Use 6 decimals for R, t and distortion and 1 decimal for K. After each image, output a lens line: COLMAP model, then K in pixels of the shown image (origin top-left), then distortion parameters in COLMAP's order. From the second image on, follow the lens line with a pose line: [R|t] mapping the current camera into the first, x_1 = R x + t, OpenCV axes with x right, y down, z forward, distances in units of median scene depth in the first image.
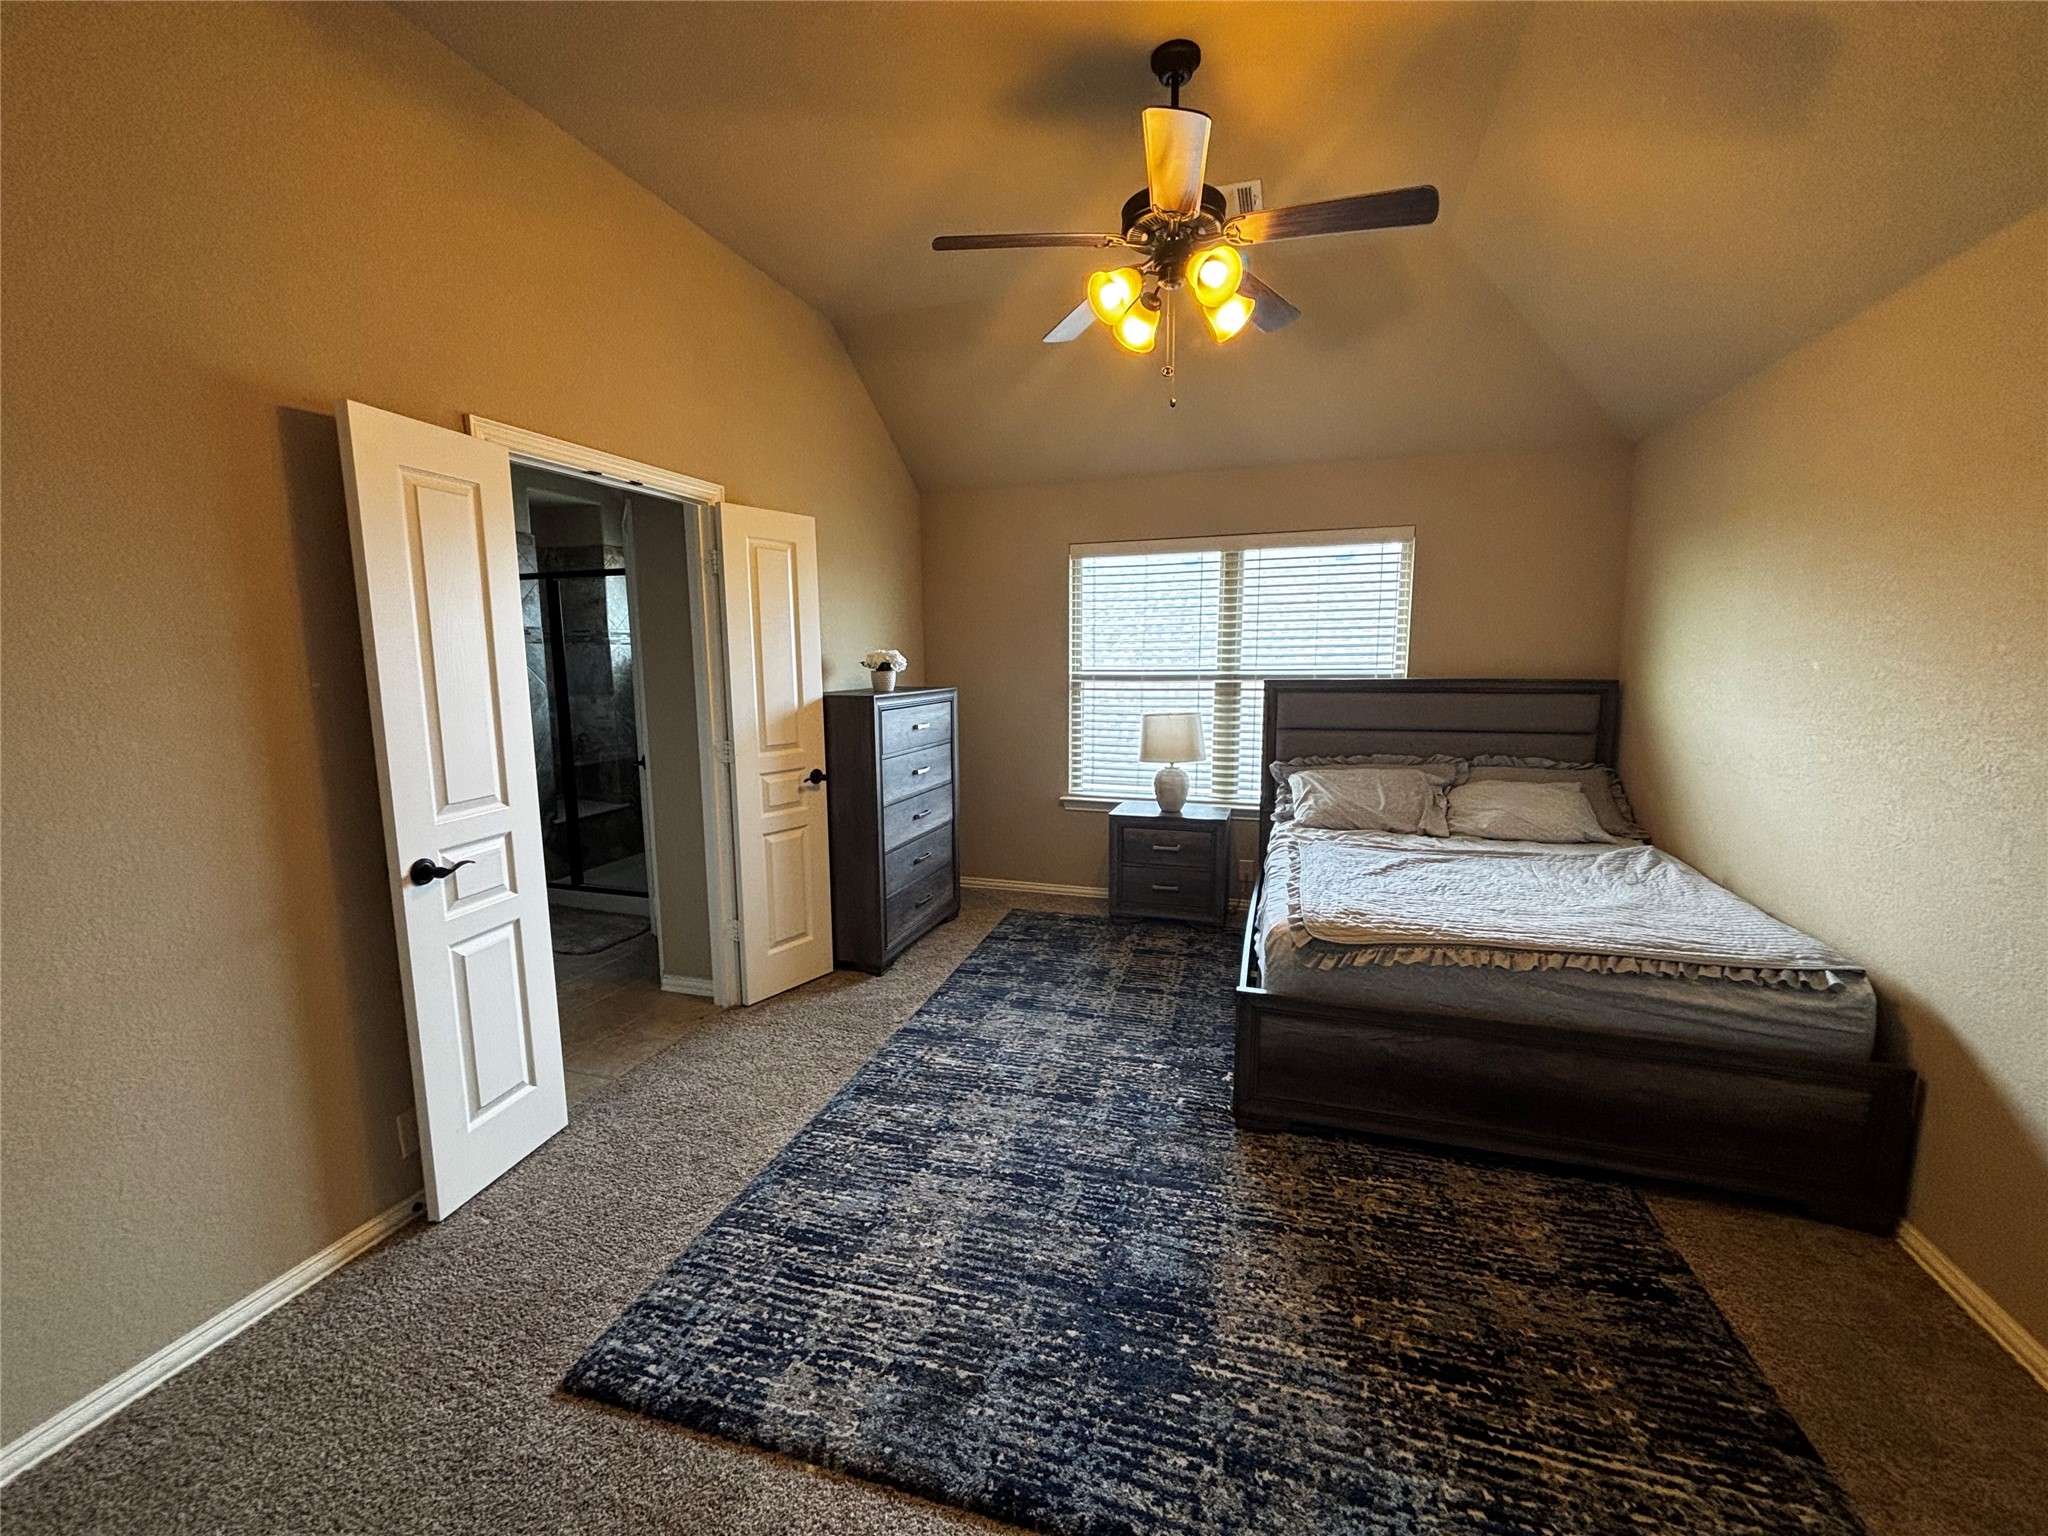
lens RADIAL K [[829.3, 0, 1013.6], [0, 829.3, 759.6], [0, 0, 1]] dist [-0.003096, 0.001051]
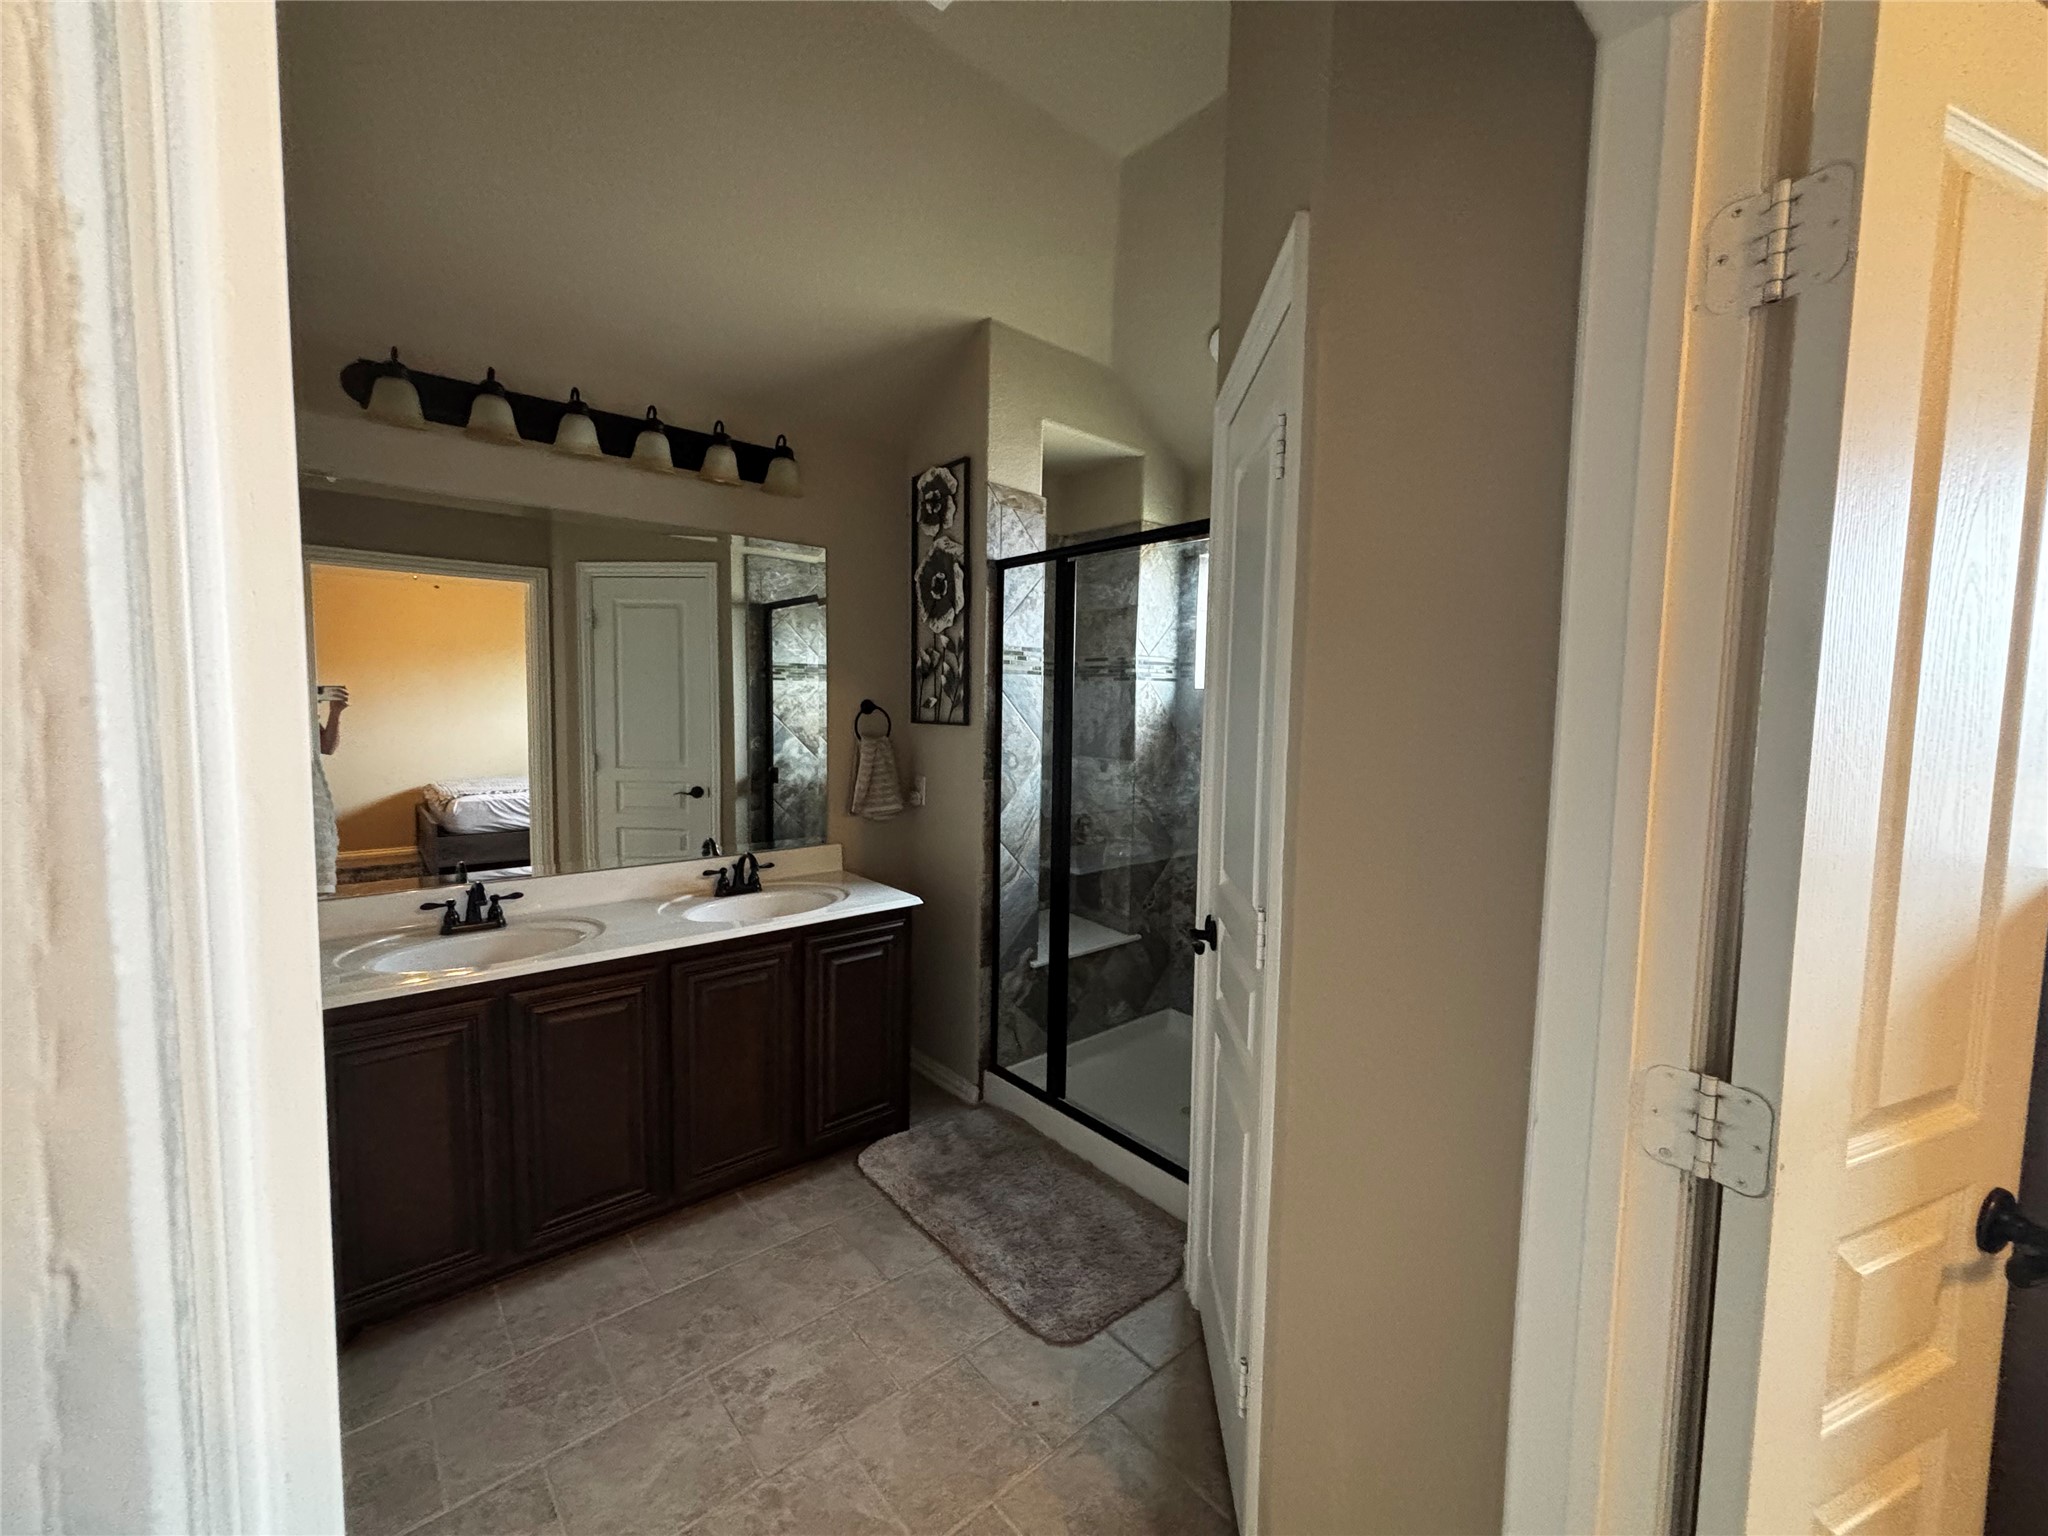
lens RADIAL K [[829.3, 0, 1025.0], [0, 829.3, 761.1], [0, 0, 1]] dist [-0.003096, 0.001051]
pose [[0.857391, 0.062442, -0.510863, -0.240230], [-0.091457, 0.995300, -0.031840, -0.050995], [0.506474, 0.074021, 0.859072, 0.432699]]
